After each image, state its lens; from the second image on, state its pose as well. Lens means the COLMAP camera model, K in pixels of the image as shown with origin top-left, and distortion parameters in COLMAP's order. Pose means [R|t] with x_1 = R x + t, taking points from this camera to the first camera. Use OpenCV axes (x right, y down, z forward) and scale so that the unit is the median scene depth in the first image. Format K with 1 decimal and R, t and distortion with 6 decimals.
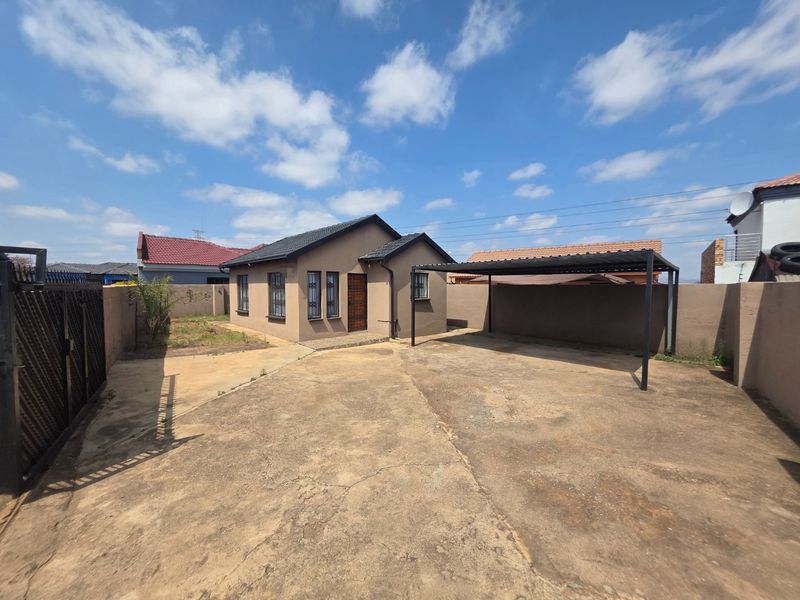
lens RADIAL K [[317.7, 0, 401.2], [0, 317.7, 301.0], [0, 0, 1]] dist [-0.000466, -0.000202]
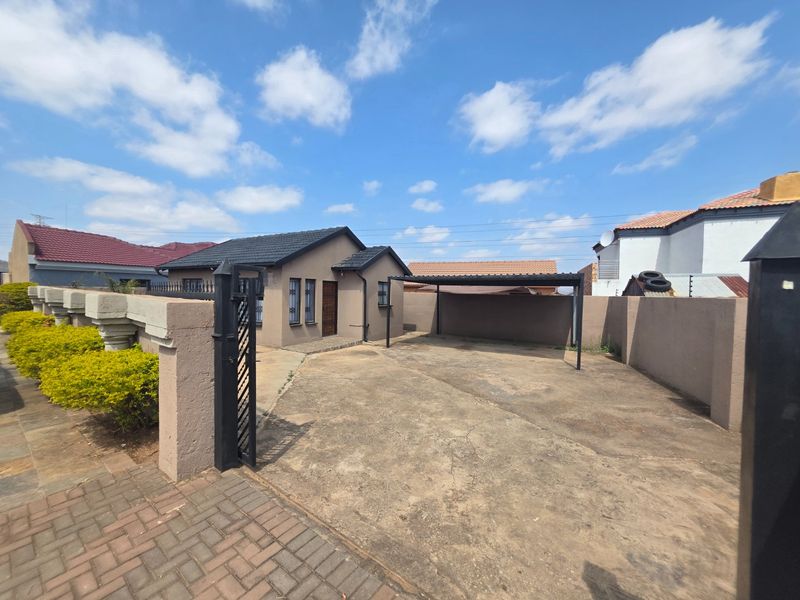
lens RADIAL K [[335.2, 0, 377.5], [0, 335.2, 292.1], [0, 0, 1]] dist [-0.002040, -0.000451]
pose [[0.957298, 0.015402, 0.288694, -0.308343], [-0.003123, 0.999072, -0.042947, -0.002466], [-0.289087, 0.040212, 0.956458, -0.115673]]
